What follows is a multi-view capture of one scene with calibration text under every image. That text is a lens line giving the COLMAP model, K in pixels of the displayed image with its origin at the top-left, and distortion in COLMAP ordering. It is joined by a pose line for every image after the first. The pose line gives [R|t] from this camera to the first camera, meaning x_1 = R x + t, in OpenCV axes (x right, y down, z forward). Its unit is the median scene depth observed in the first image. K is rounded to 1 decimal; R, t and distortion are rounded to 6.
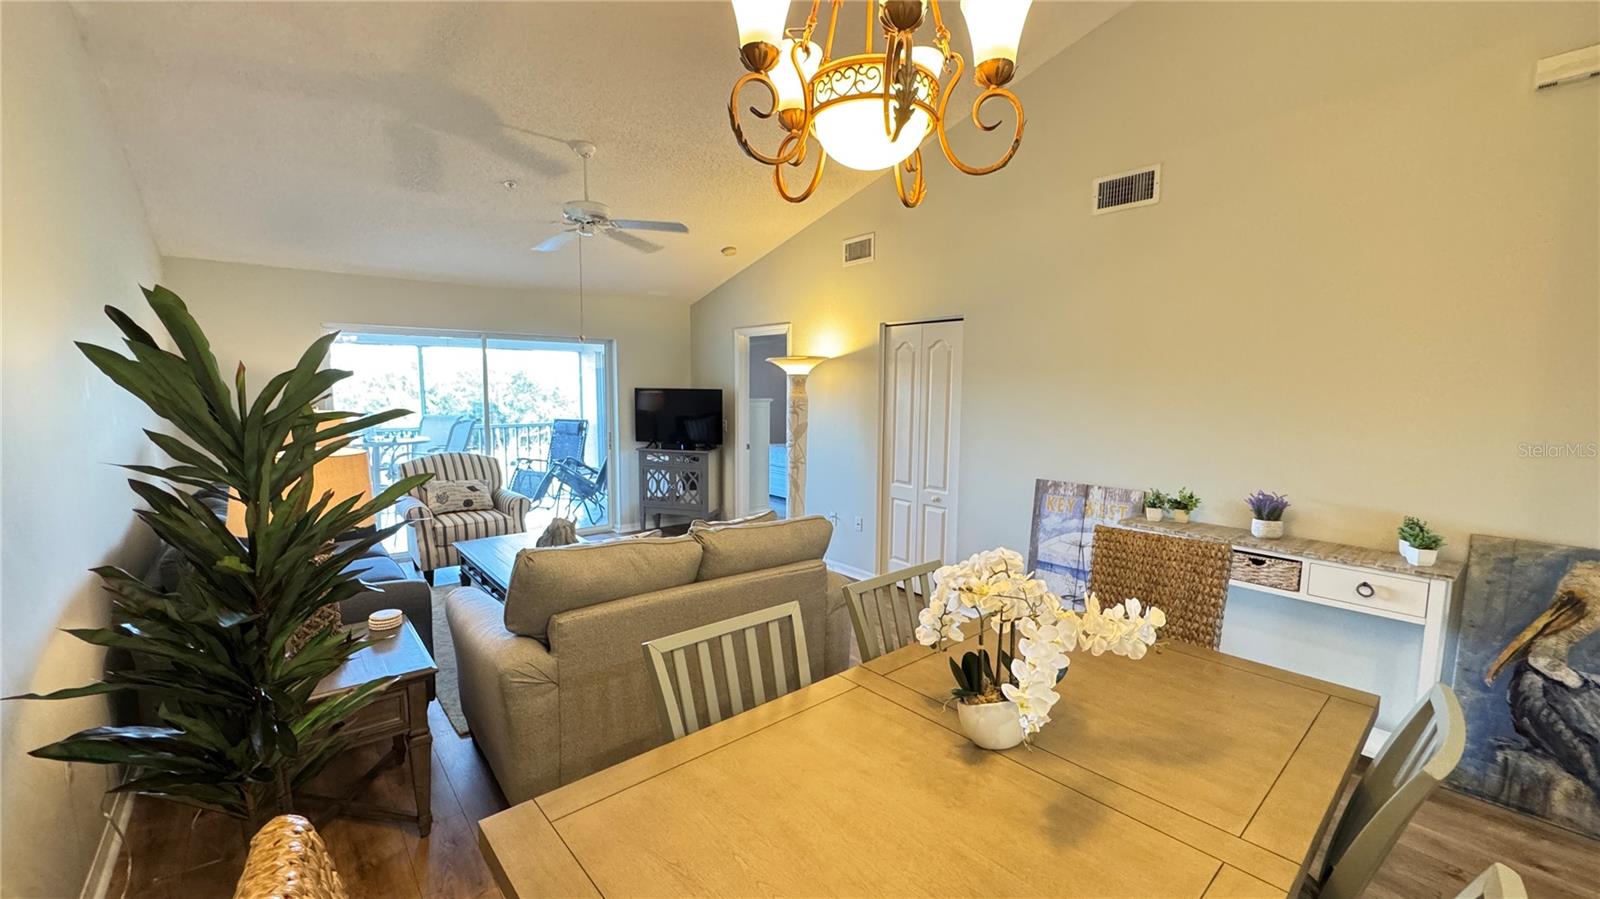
lens RADIAL K [[642.4, 0, 795.1], [0, 642.4, 448.1], [0, 0, 1]] dist [-0.004631, 0.000263]
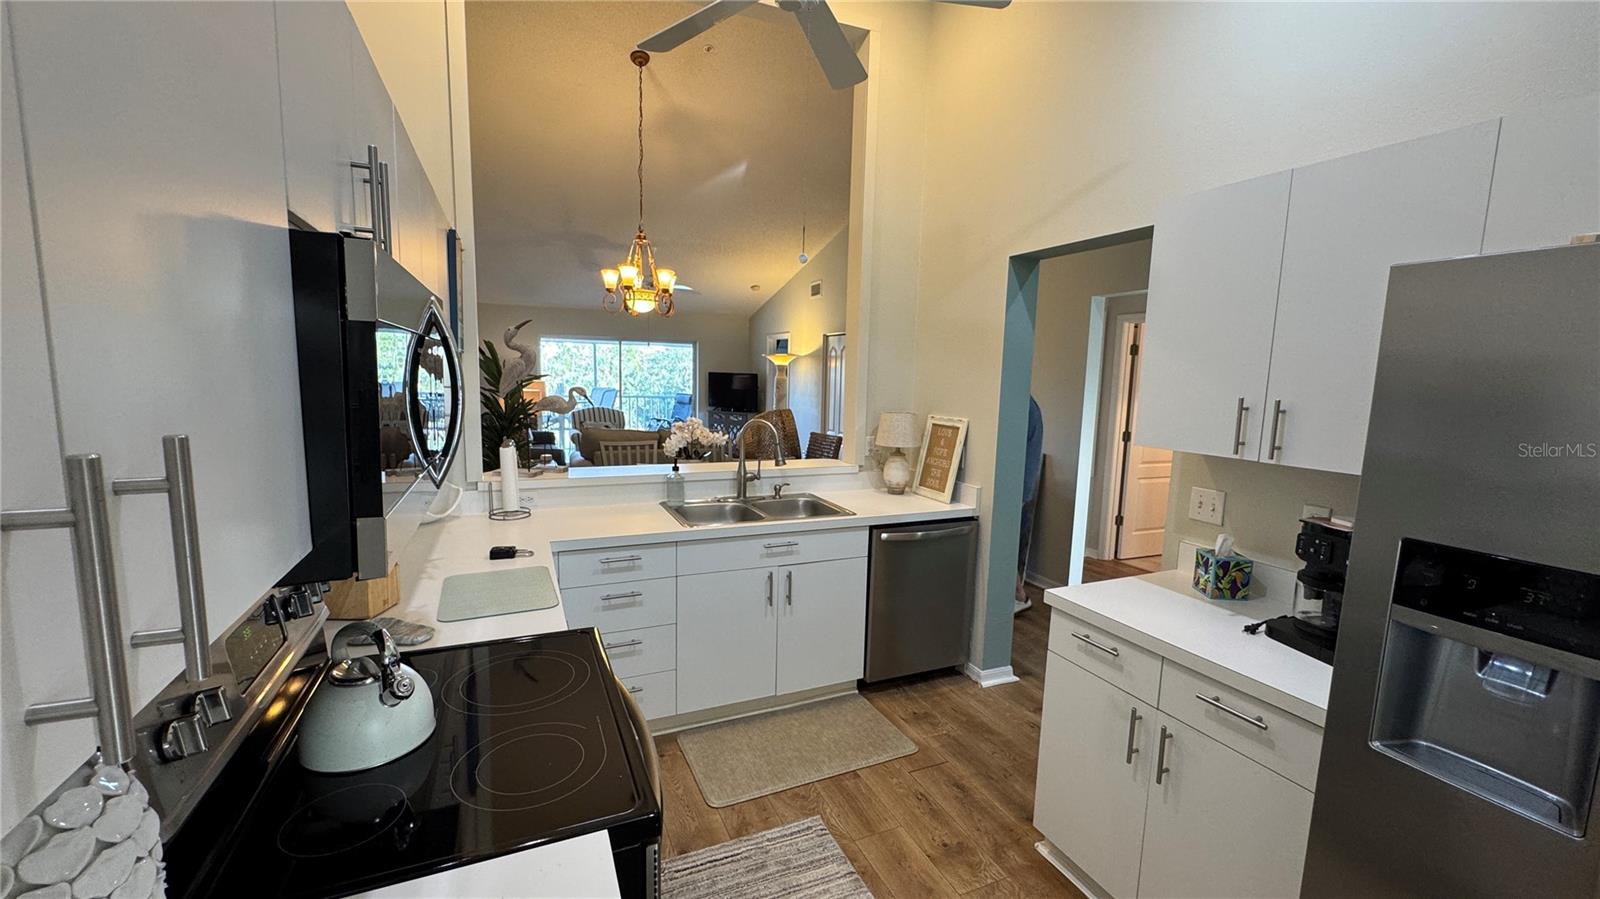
lens RADIAL K [[642.4, 0, 794.4], [0, 642.4, 453.9], [0, 0, 1]] dist [-0.004631, 0.000263]
pose [[0.962367, 0.049946, -0.267124, 0.500441], [-0.042951, 0.998566, 0.031970, 0.061308], [0.268338, -0.019294, 0.963132, -0.607002]]
